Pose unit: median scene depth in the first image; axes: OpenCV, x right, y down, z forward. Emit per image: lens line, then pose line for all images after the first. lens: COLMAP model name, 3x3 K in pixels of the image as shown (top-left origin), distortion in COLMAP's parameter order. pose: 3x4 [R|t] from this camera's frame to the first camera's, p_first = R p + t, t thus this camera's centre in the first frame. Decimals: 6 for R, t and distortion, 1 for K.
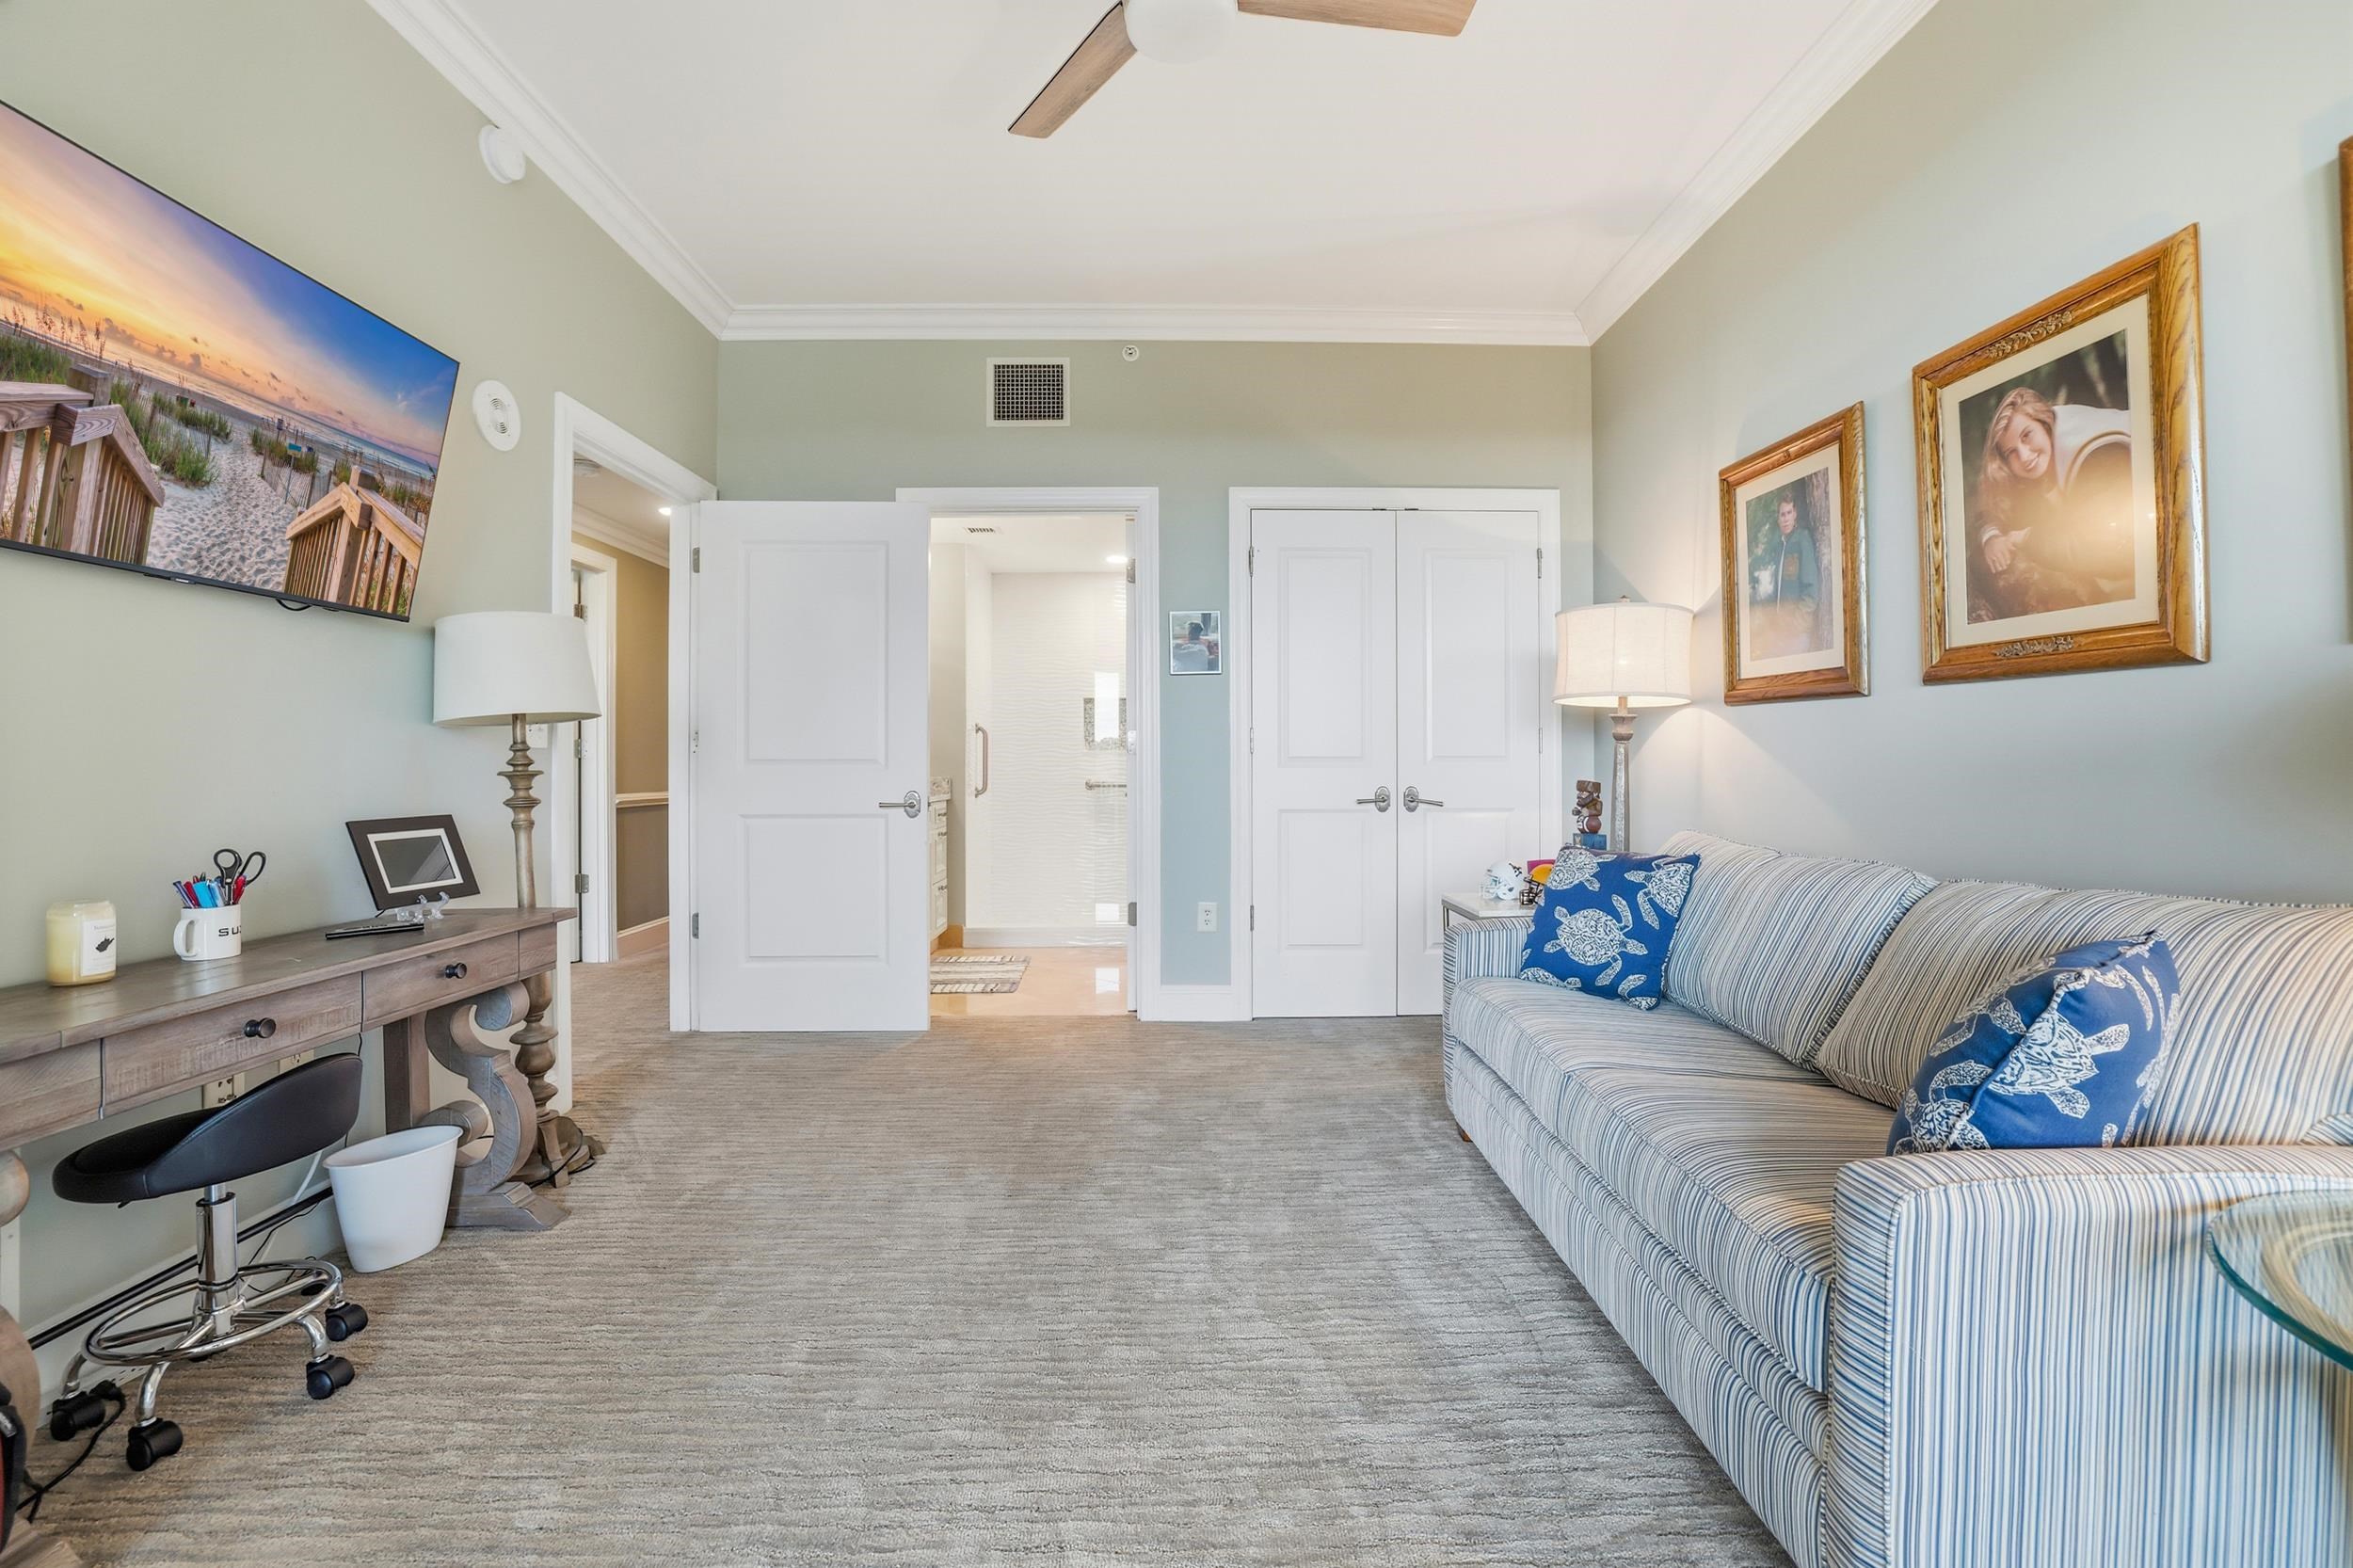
lens RADIAL K [[1011.6, 0, 1175.3], [0, 1011.6, 783.1], [0, 0, 1]] dist [-0.000661, -0.000128]
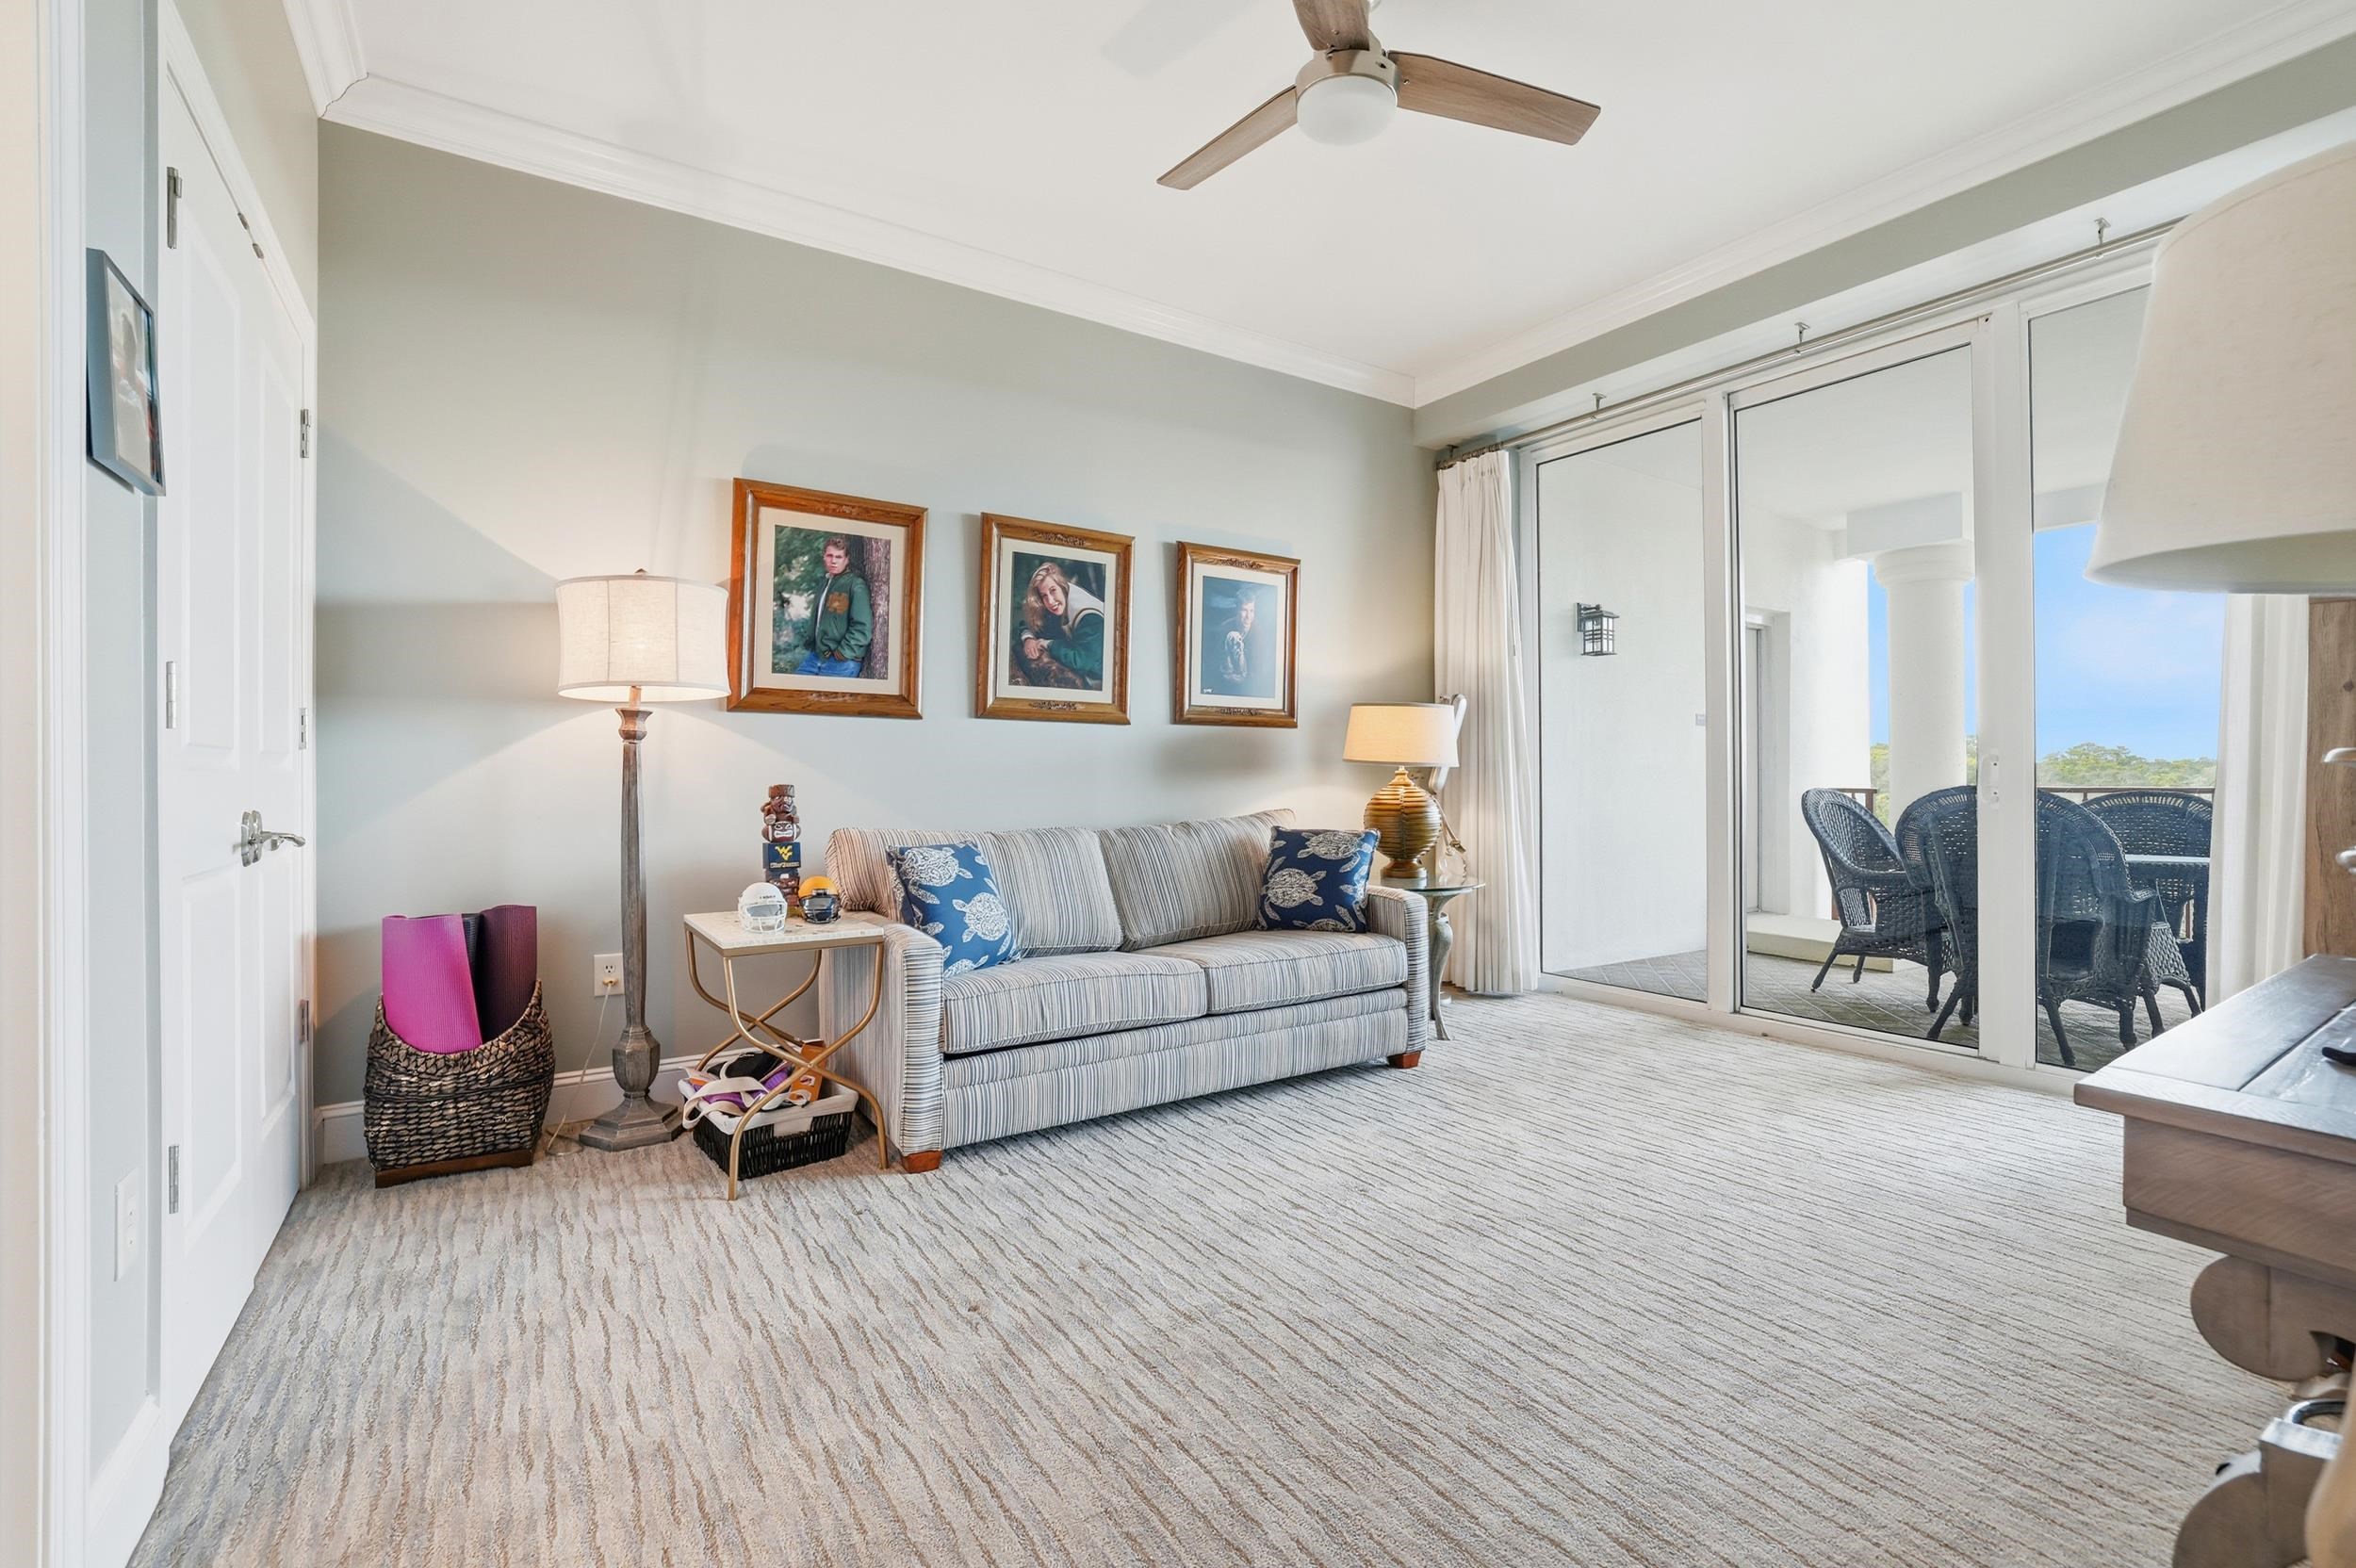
lens RADIAL K [[1012.8, 0, 1178.2], [0, 1012.8, 778.3], [0, 0, 1]] dist [-0.000661, -0.000128]
pose [[-0.535775, -0.005408, 0.844344, -0.729923], [0.020014, 0.999617, 0.019103, -0.025408], [-0.844124, 0.027134, -0.535461, 1.546706]]
